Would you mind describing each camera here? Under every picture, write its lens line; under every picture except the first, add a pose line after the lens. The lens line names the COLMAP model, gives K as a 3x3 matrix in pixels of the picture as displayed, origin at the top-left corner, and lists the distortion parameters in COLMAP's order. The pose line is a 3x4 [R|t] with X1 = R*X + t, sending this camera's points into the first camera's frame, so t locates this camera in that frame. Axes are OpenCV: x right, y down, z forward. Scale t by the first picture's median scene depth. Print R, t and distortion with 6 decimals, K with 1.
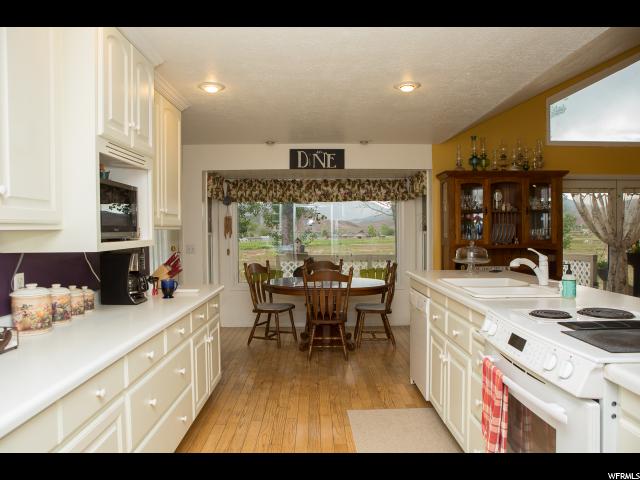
lens RADIAL K [[450.5, 0, 320.0], [0, 450.5, 240.0], [0, 0, 1]] dist [-0.123994, 0.094784]
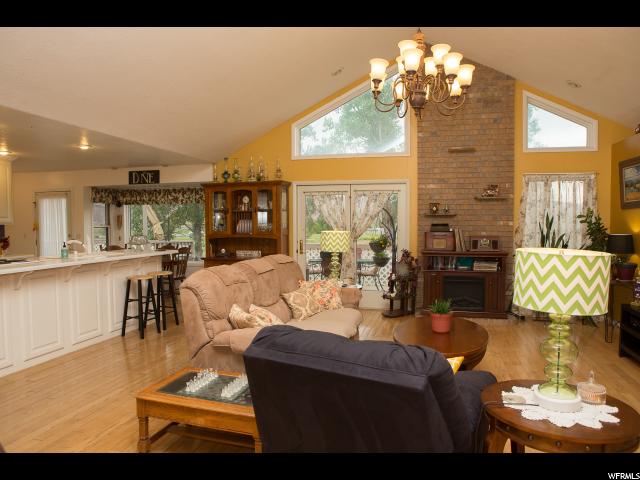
lens RADIAL K [[438.8, 0, 318.3], [0, 438.8, 240.8], [0, 0, 1]] dist [-0.107395, 0.073074]
pose [[0.957840, 0.017401, -0.286773, 0.994142], [-0.011174, 0.999665, 0.023336, -0.004335], [0.287083, -0.019148, 0.957714, -0.245586]]
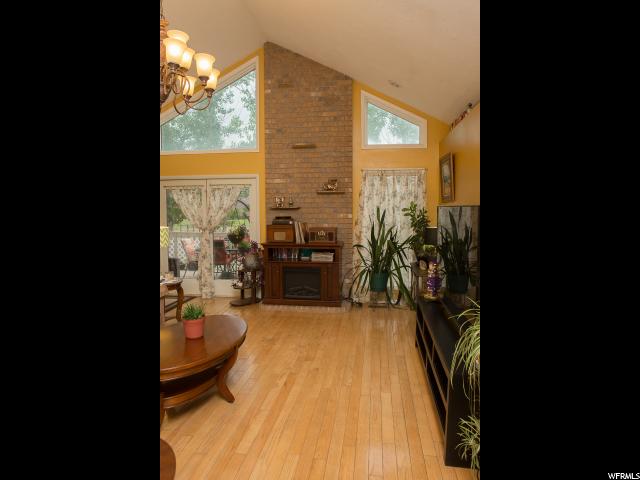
lens RADIAL K [[372.9, 0, 319.8], [0, 372.9, 236.4], [0, 0, 1]] dist [-0.089858, 0.000201]
pose [[0.986891, 0.013875, -0.160790, 1.246217], [-0.005030, 0.998458, 0.055285, -0.029739], [0.161309, -0.053752, 0.985439, -0.052448]]
